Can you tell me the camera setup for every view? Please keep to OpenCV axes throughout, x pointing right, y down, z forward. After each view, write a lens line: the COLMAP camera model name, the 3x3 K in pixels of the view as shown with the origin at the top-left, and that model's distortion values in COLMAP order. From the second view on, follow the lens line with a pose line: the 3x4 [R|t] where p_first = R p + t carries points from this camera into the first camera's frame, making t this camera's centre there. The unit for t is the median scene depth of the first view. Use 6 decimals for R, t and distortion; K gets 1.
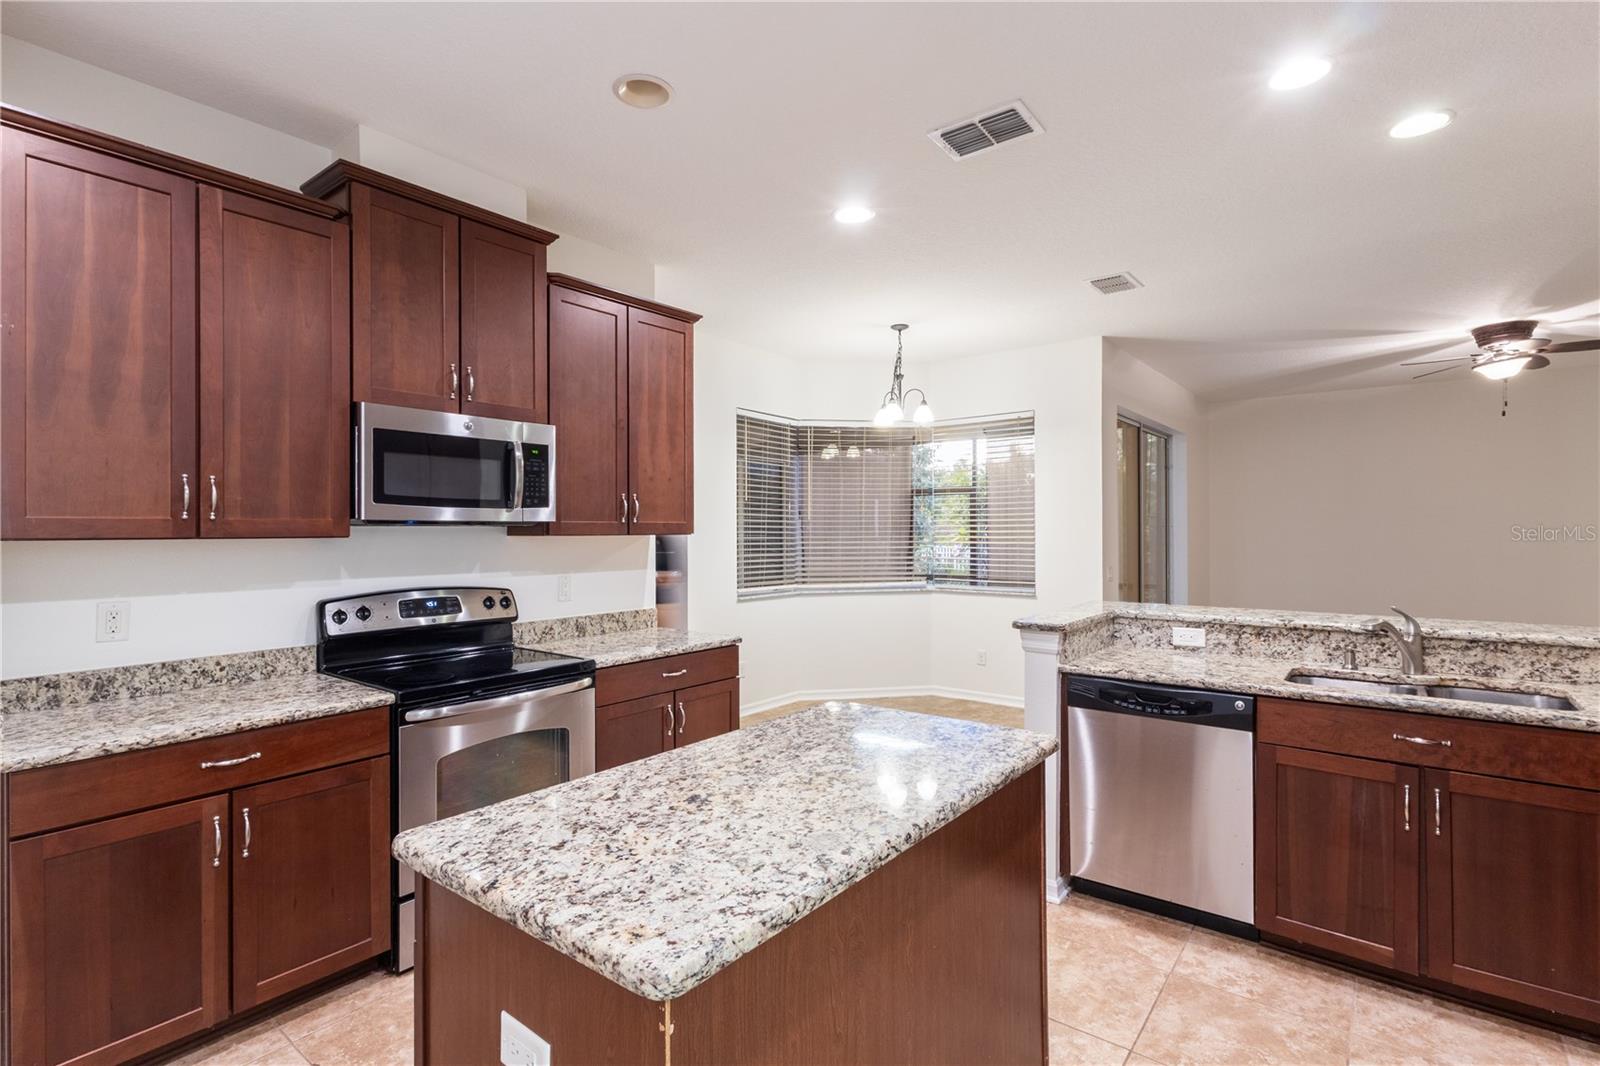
lens RADIAL K [[744.6, 0, 790.6], [0, 744.6, 530.5], [0, 0, 1]] dist [-0.000863, 0.001504]
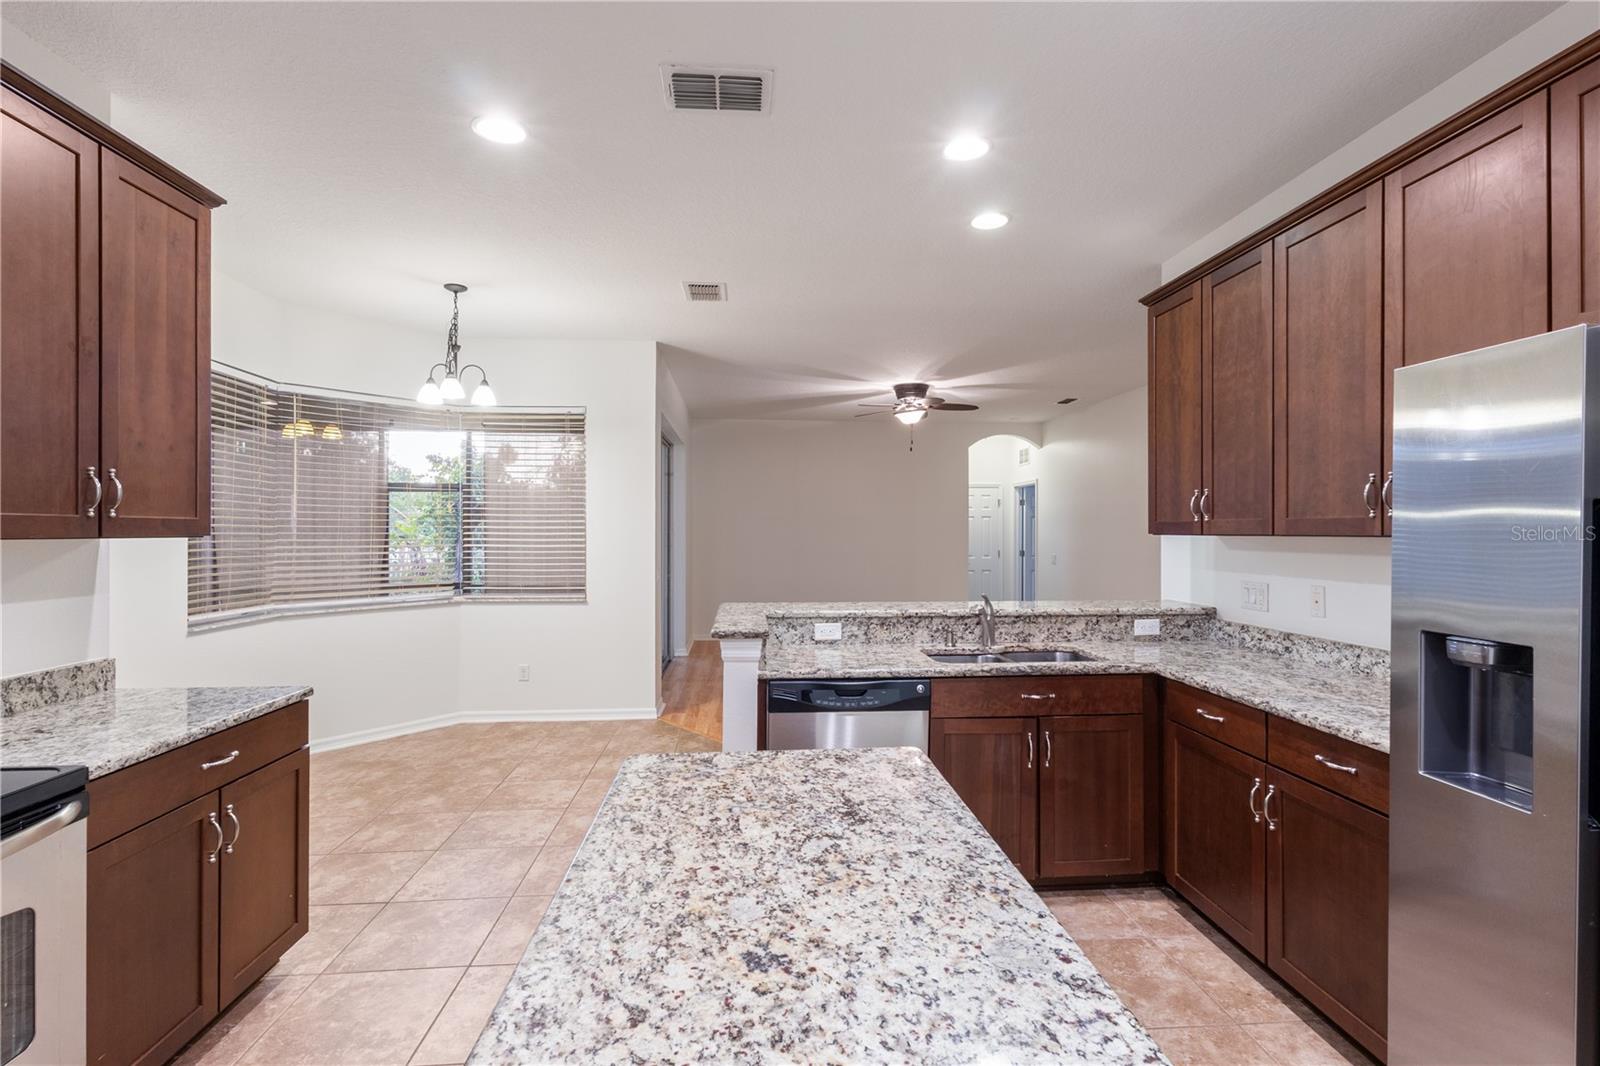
lens RADIAL K [[744.6, 0, 797.5], [0, 744.6, 533.6], [0, 0, 1]] dist [-0.000863, 0.001504]
pose [[0.740215, 0.003053, 0.672364, -0.241549], [-0.003741, 0.999993, -0.000421, 0.000923], [-0.672360, -0.002204, 0.740221, 0.237368]]
